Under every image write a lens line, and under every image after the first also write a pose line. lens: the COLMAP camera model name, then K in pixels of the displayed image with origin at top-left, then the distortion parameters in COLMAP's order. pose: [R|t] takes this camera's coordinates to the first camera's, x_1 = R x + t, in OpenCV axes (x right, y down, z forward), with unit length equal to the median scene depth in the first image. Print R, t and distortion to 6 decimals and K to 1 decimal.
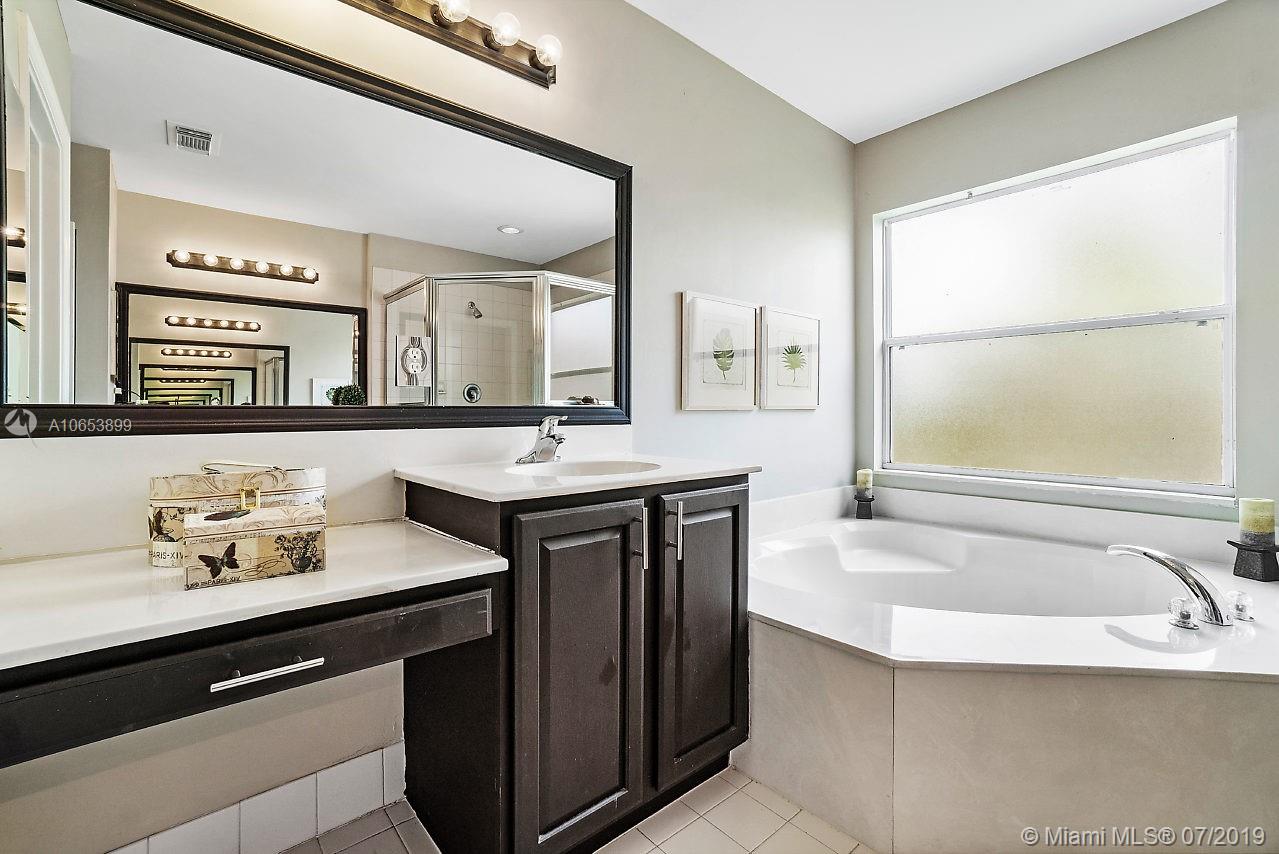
lens RADIAL K [[554.3, 0, 632.3], [0, 554.3, 405.7], [0, 0, 1]] dist [0.000205, 0.000559]
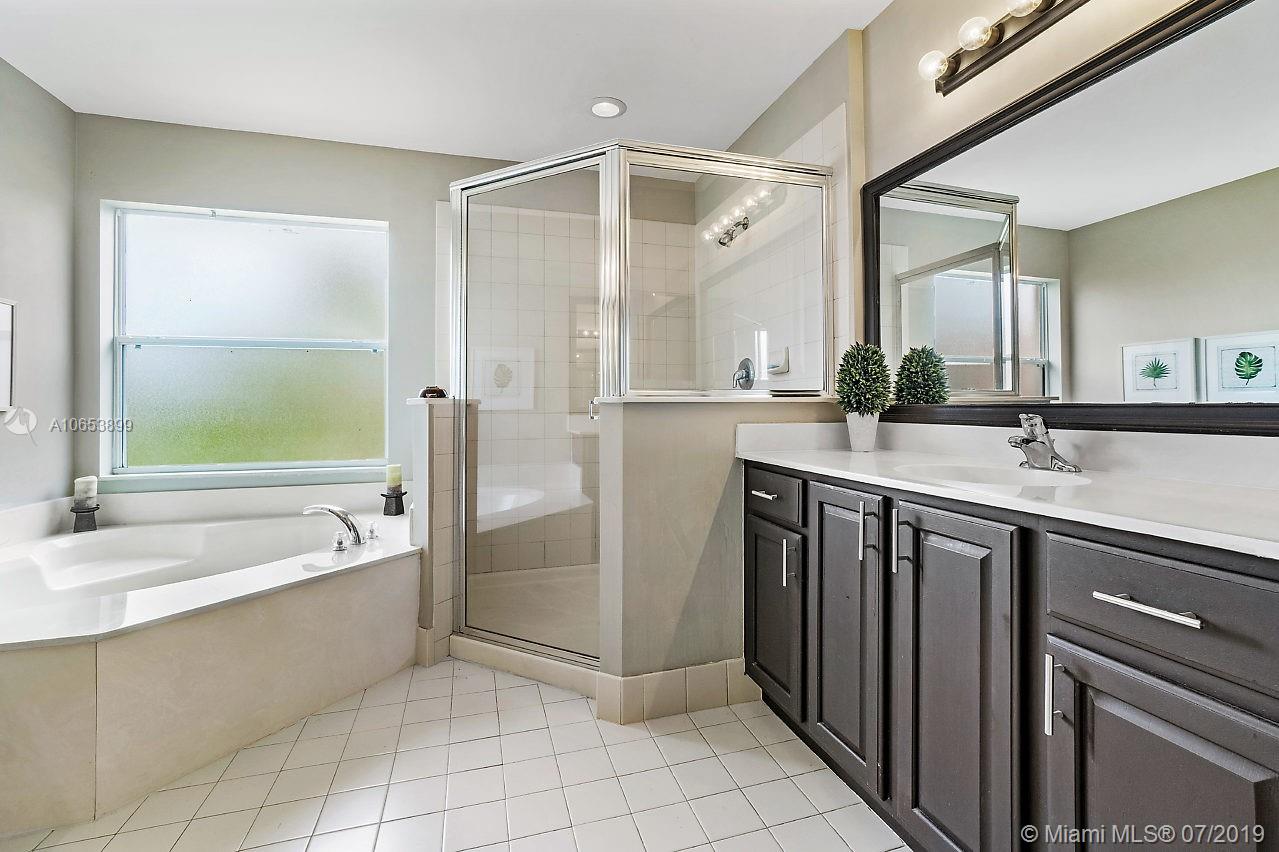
lens RADIAL K [[554.3, 0, 632.3], [0, 554.3, 404.7], [0, 0, 1]] dist [0.000205, 0.000559]
pose [[0.404270, 0.005142, 0.914625, -0.051370], [-0.006121, 0.999977, -0.002917, -0.006384], [-0.914619, -0.004419, 0.404292, -0.189059]]
